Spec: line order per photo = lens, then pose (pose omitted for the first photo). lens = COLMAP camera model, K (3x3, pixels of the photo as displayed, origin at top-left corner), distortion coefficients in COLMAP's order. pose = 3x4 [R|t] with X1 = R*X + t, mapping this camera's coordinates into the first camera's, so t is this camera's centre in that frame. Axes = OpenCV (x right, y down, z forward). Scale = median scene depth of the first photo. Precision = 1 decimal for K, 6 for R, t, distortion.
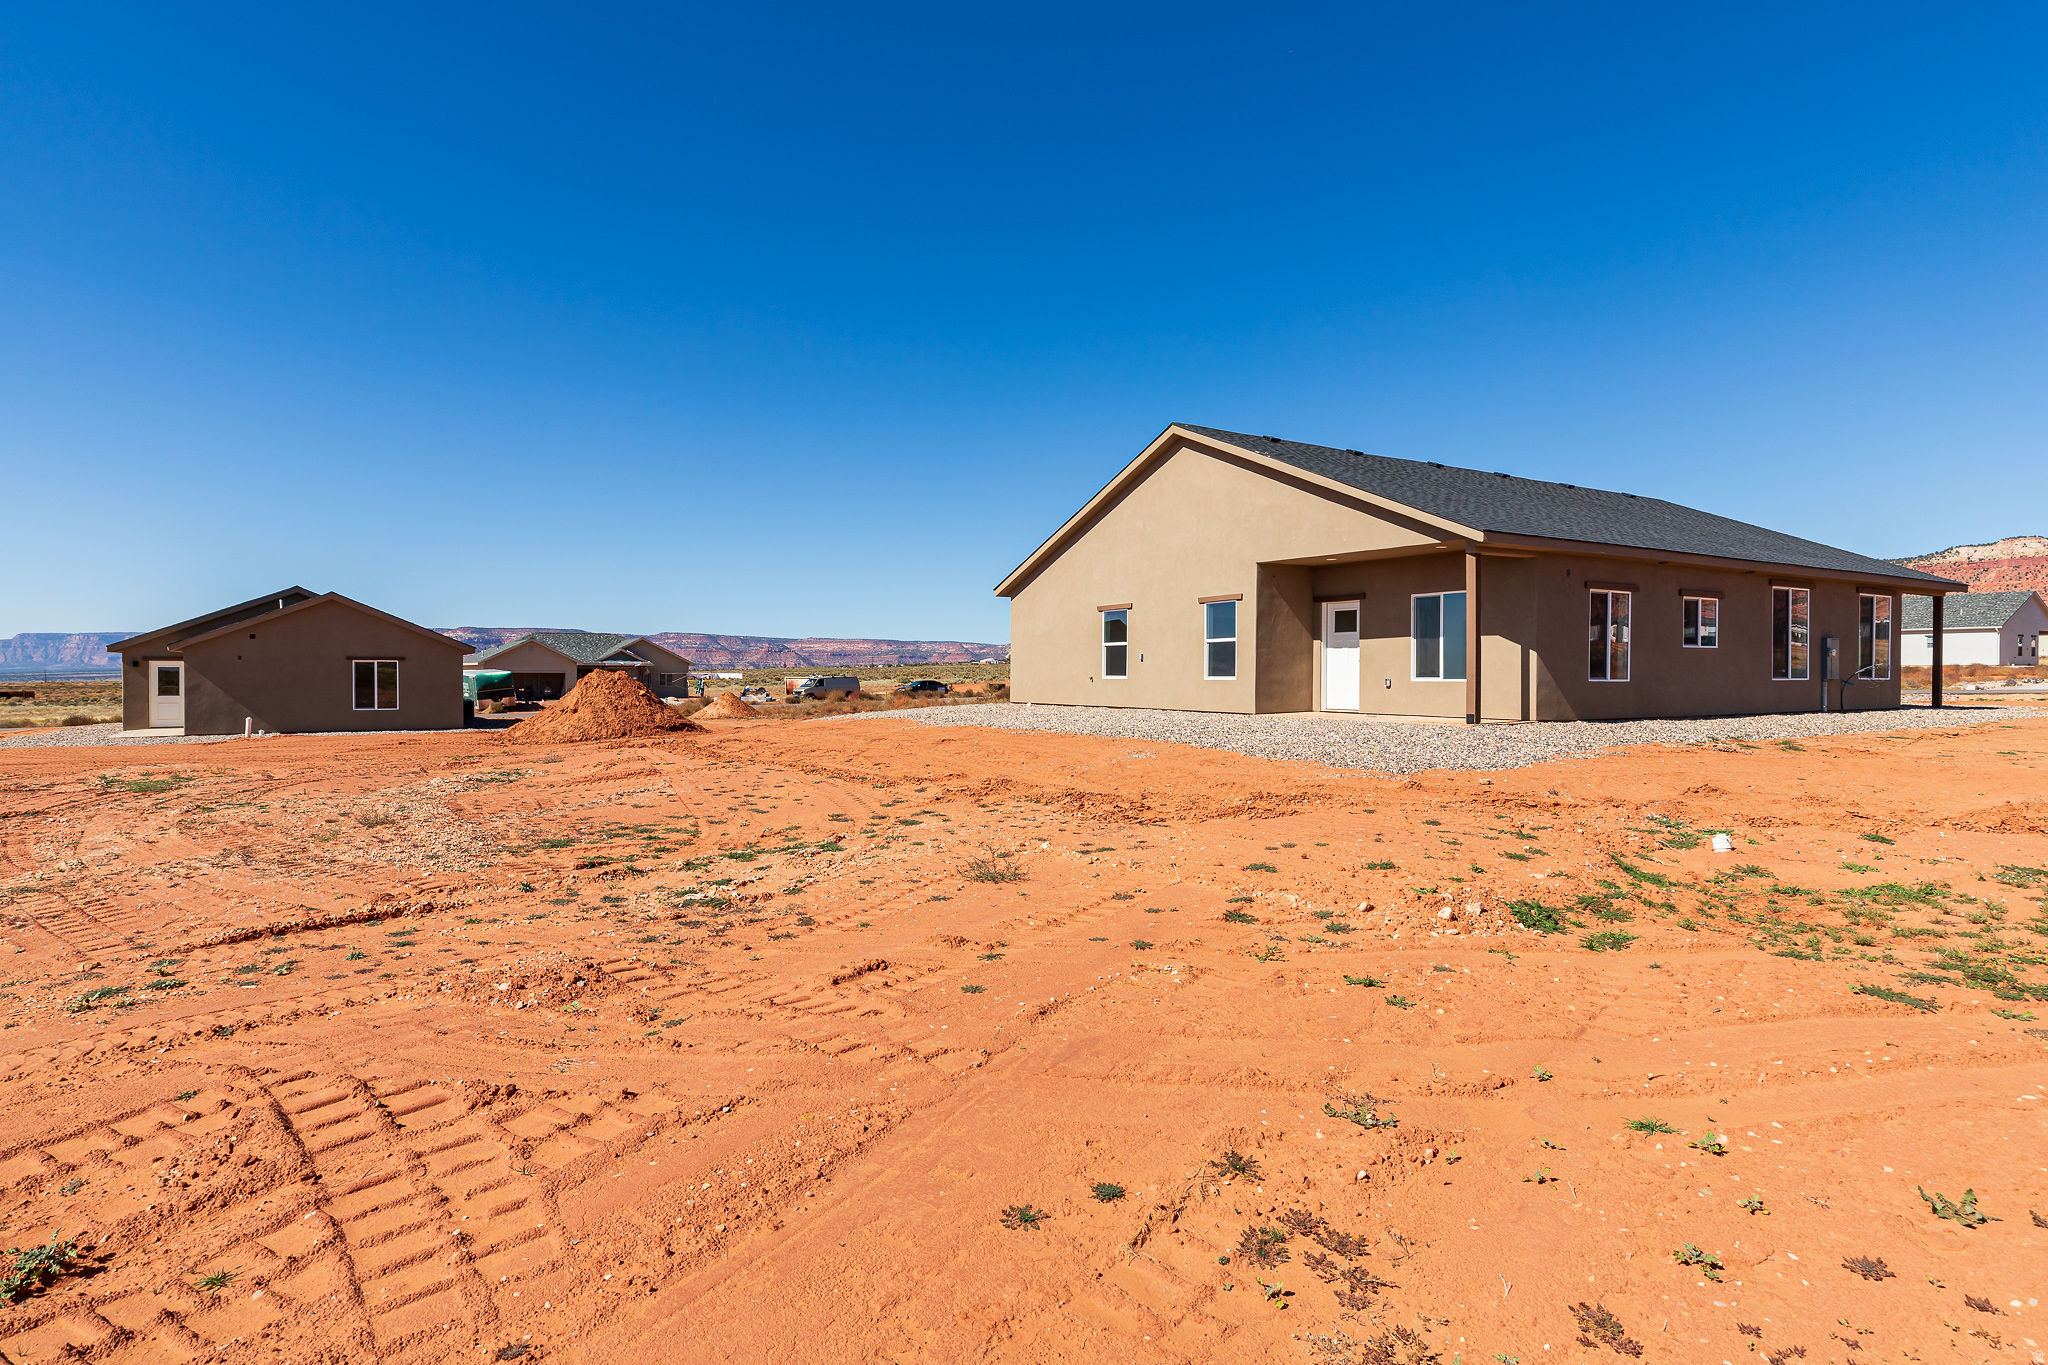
lens RADIAL K [[1114.6, 0, 1023.1], [0, 1114.6, 681.6], [0, 0, 1]] dist [-0.001659, -0.000196]
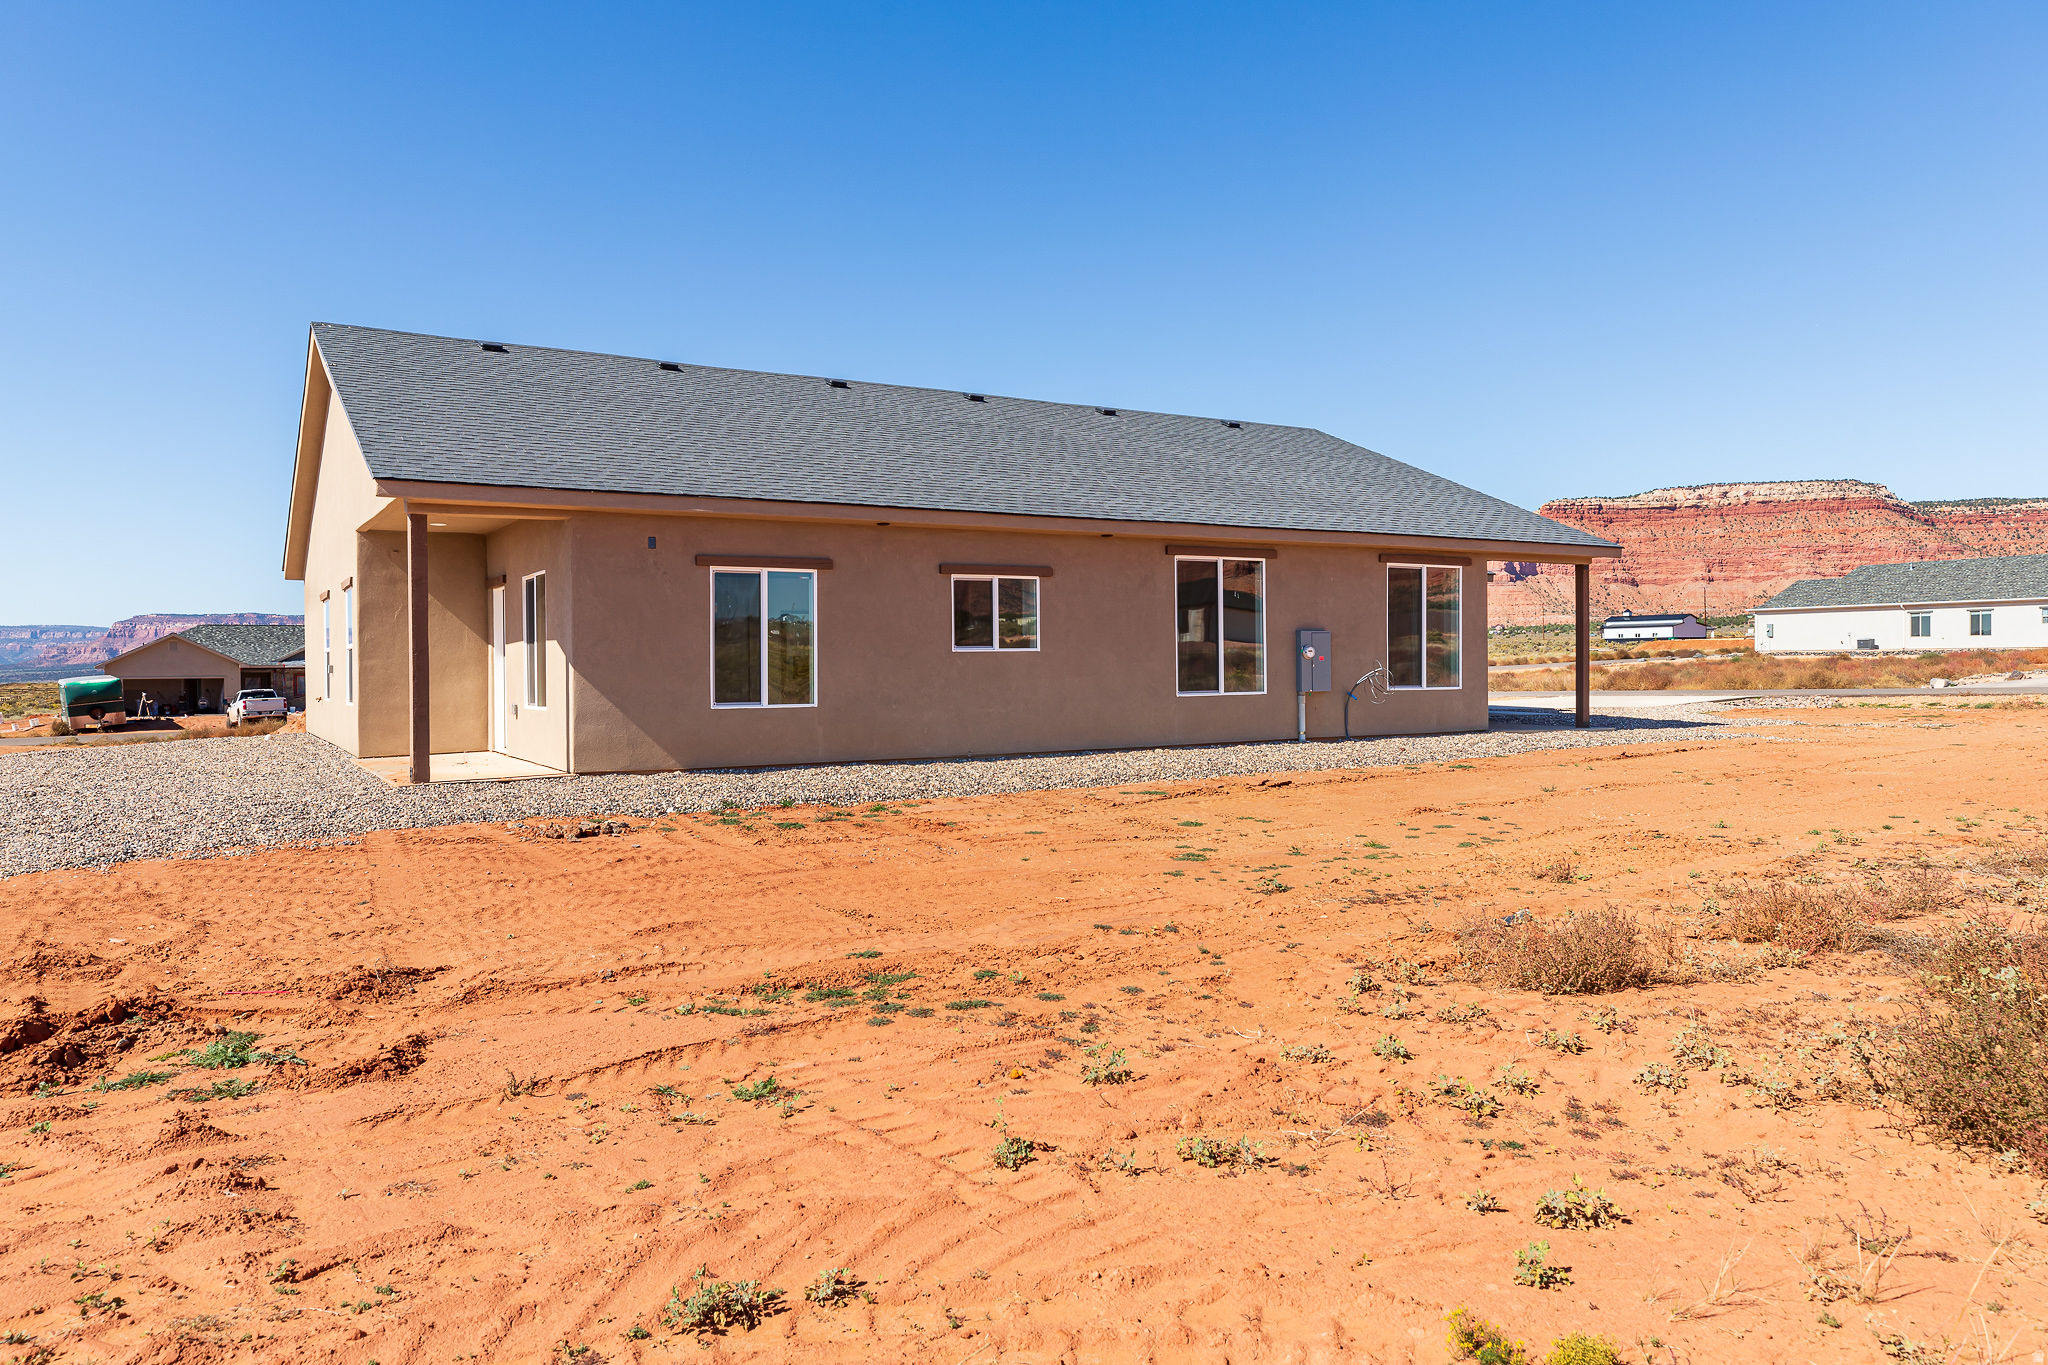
lens RADIAL K [[1448.1, 0, 1026.0], [0, 1448.1, 678.1], [0, 0, 1]] dist [0.000959, 0.000448]
pose [[0.999937, -0.011219, -0.000827, 0.482026], [0.011220, 0.999936, 0.001433, -0.012155], [0.000811, -0.001443, 0.999999, 0.110081]]
